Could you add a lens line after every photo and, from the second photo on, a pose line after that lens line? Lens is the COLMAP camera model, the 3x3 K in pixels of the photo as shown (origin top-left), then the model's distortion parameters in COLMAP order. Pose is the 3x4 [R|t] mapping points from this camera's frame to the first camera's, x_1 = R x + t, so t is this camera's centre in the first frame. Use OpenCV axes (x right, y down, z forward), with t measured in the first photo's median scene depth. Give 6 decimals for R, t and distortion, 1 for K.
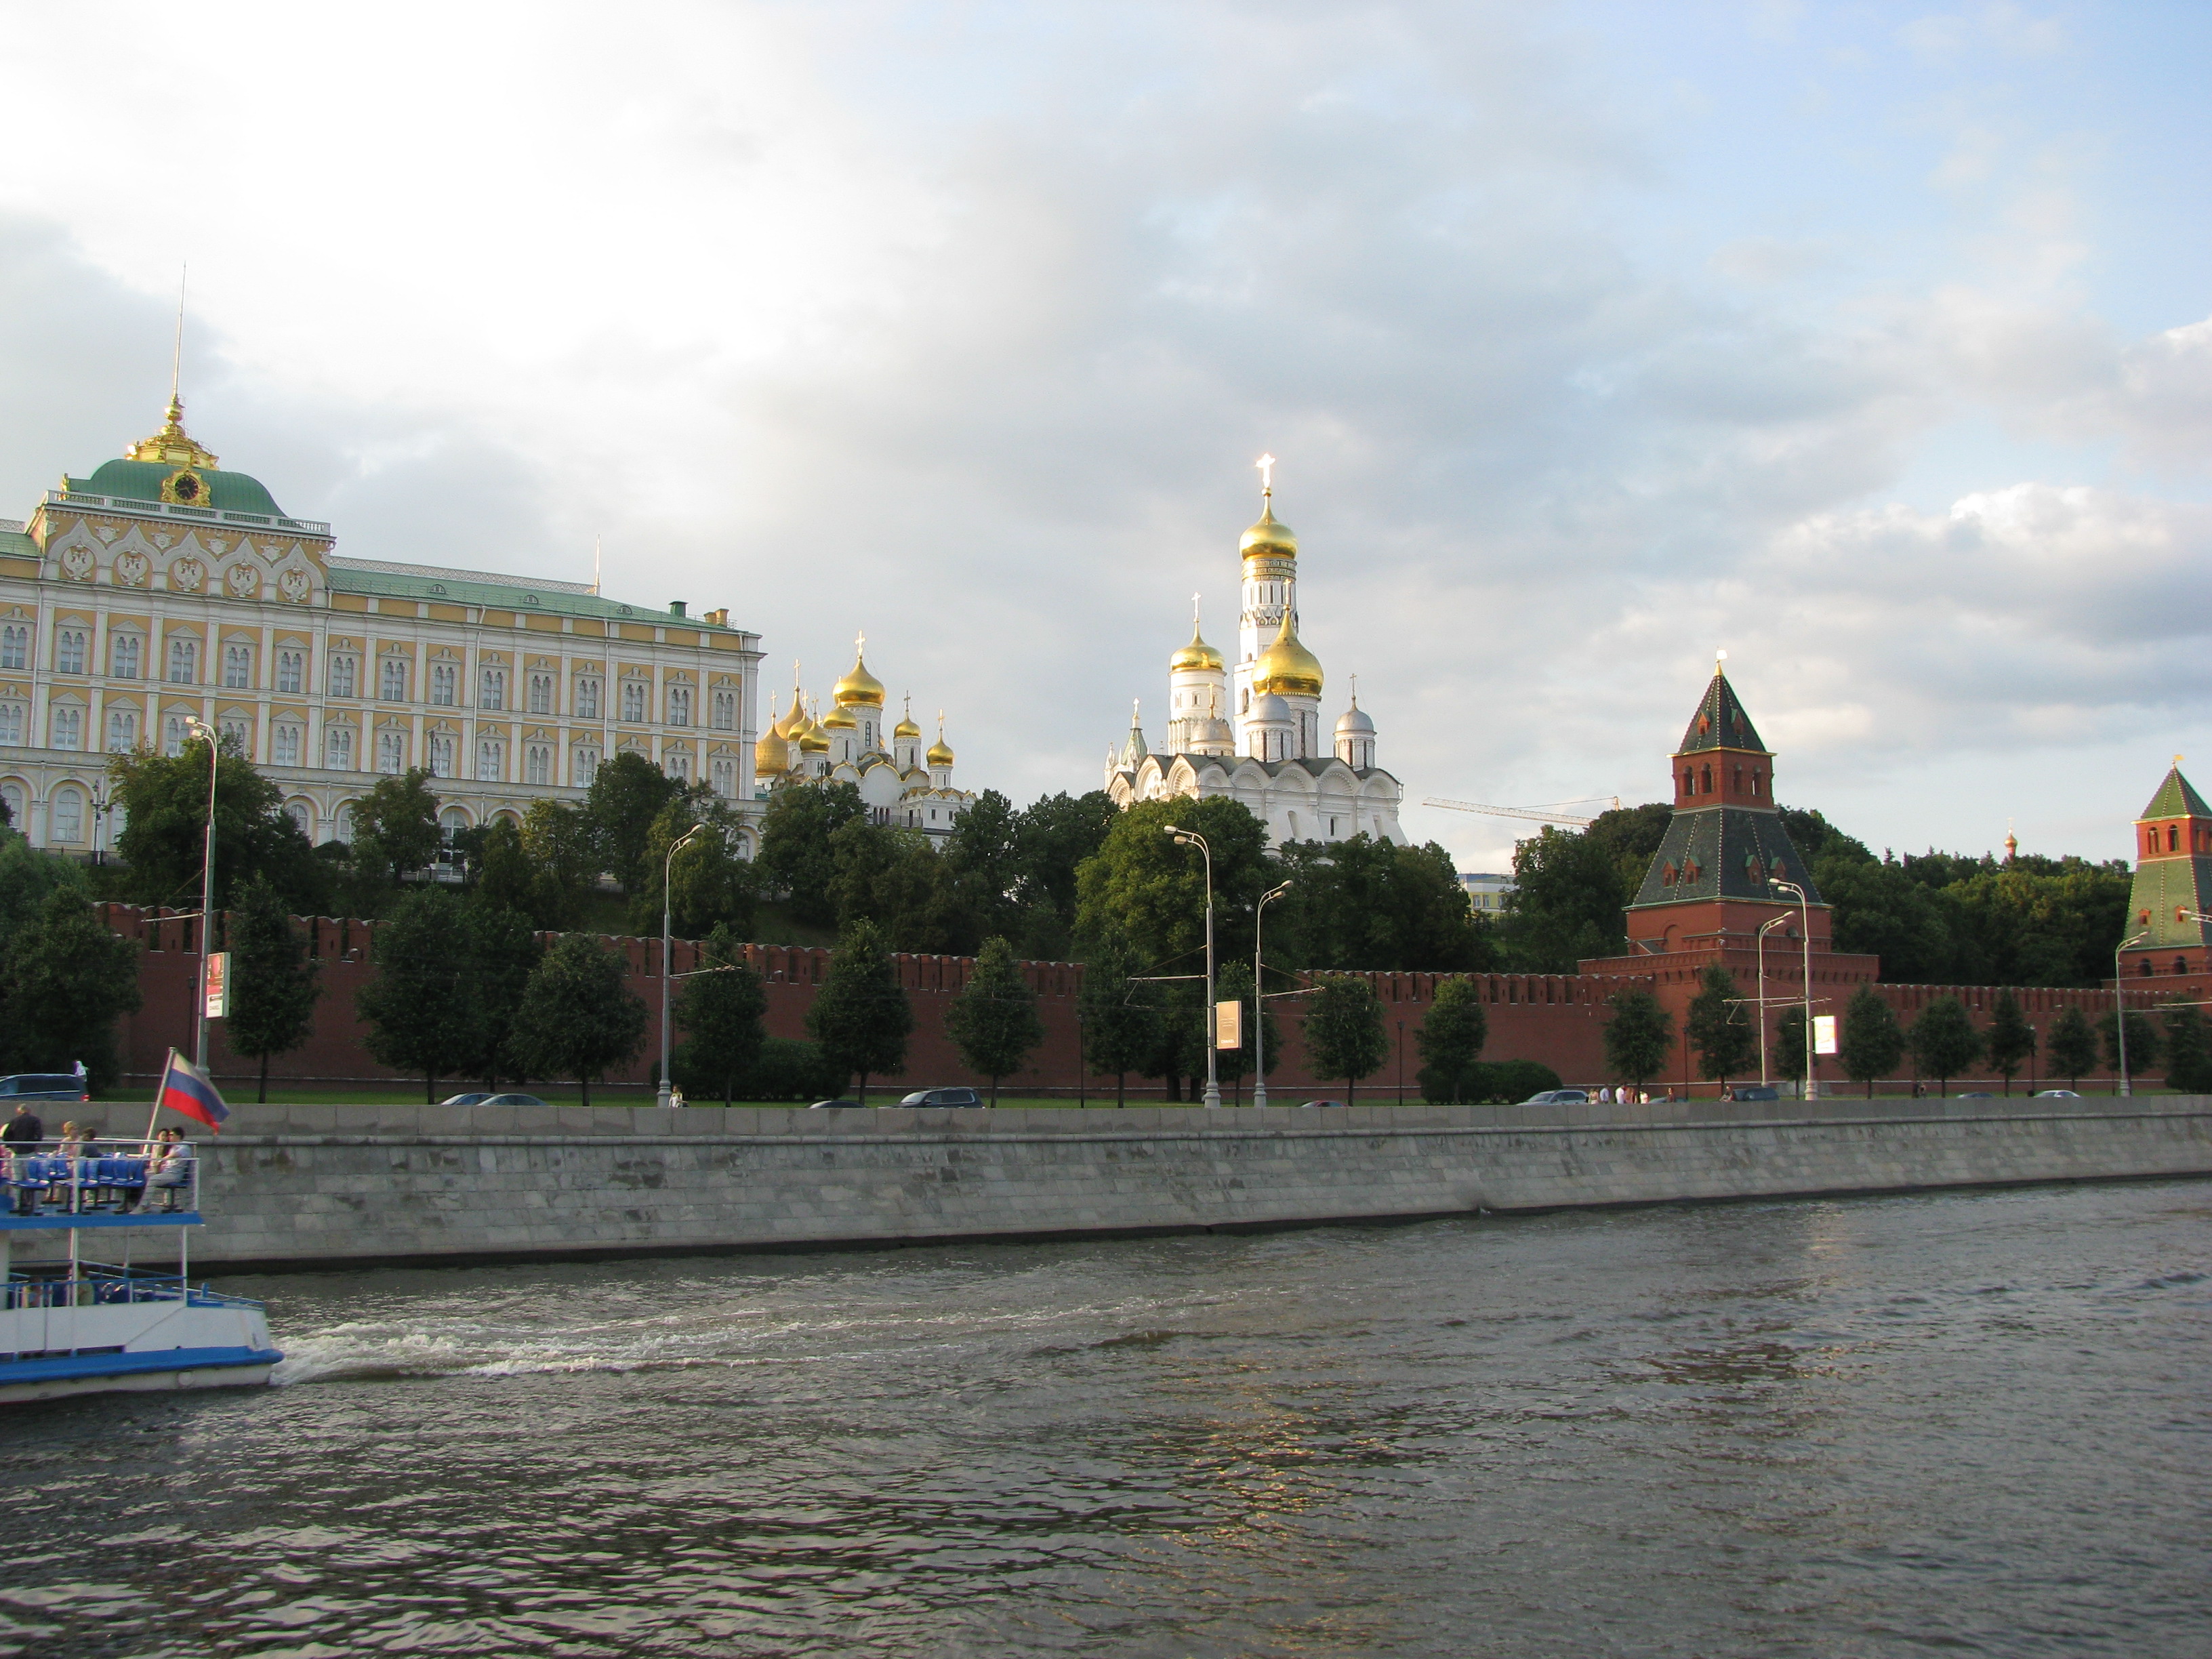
lens RADIAL K [[2349.1, 0, 1106.0], [0, 2349.1, 829.5], [0, 0, 1]] dist [-0.118307, -0.007493]
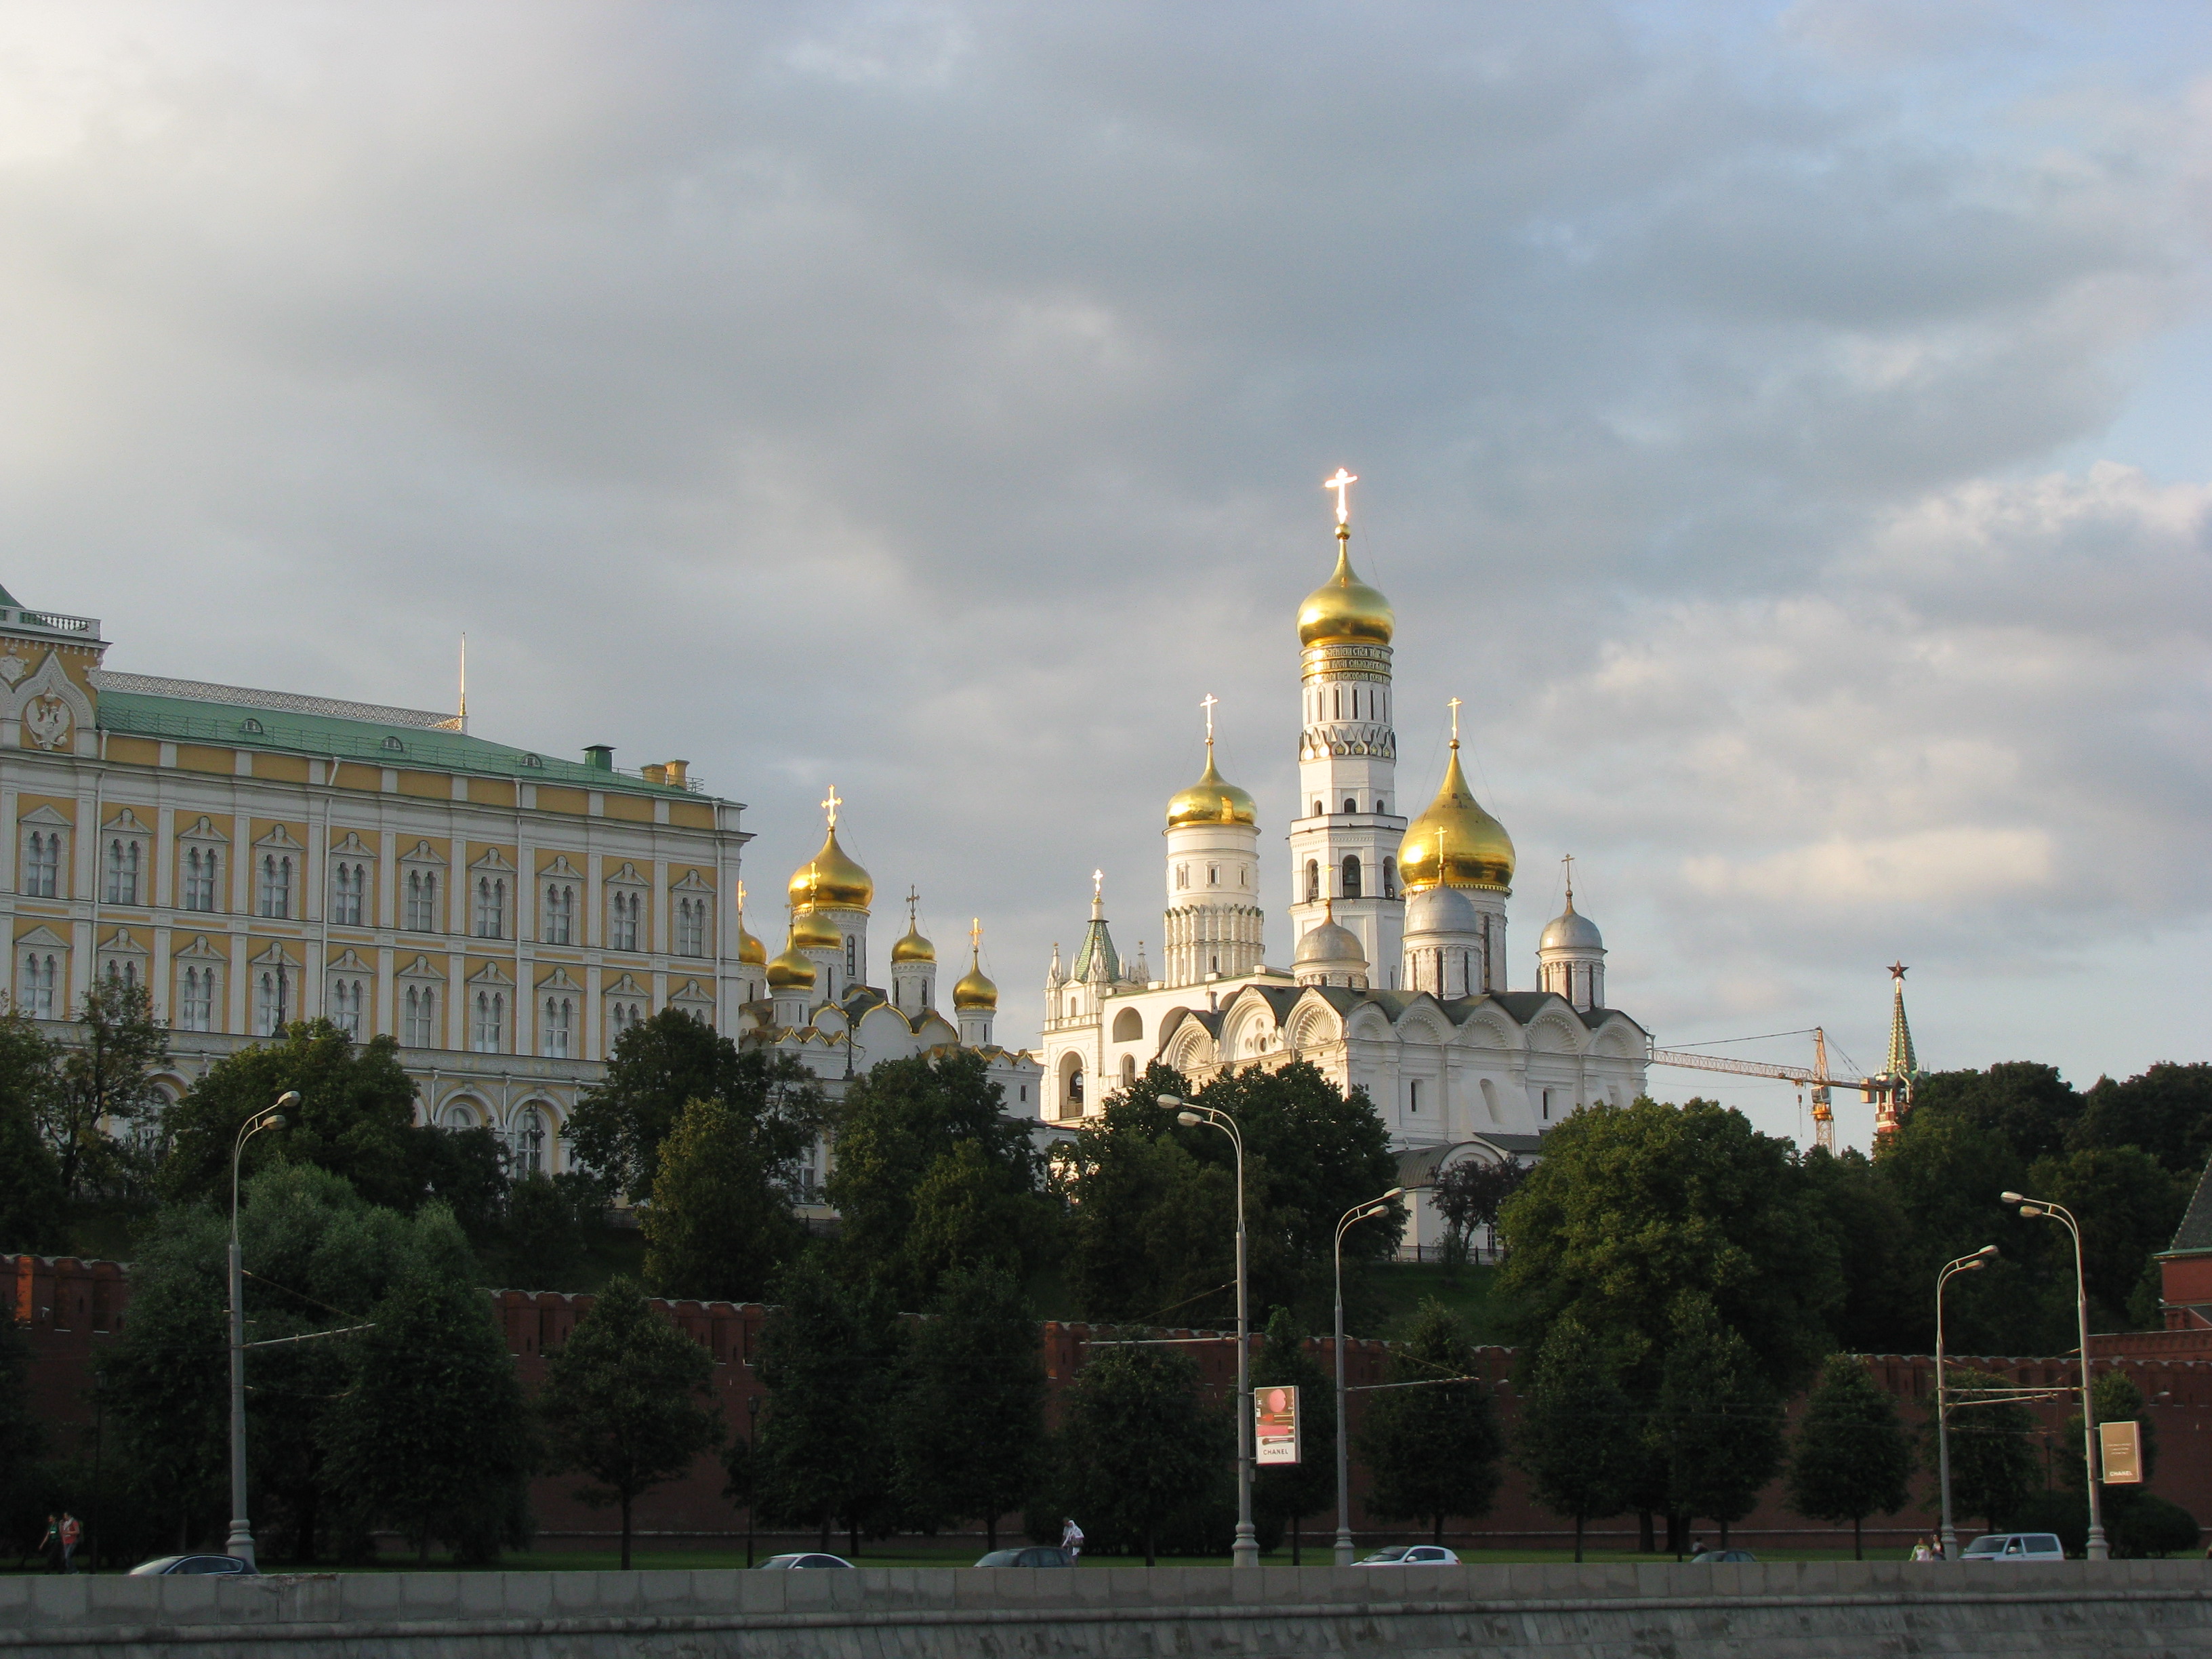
lens RADIAL K [[4495.1, 0, 1106.0], [0, 4495.1, 829.5], [0, 0, 1]] dist [-0.222687, 2.455453]
pose [[0.991662, 0.012741, 0.128231, -0.213086], [-0.006981, 0.998950, -0.045268, -0.024078], [-0.128673, 0.043995, 0.990711, -0.198348]]
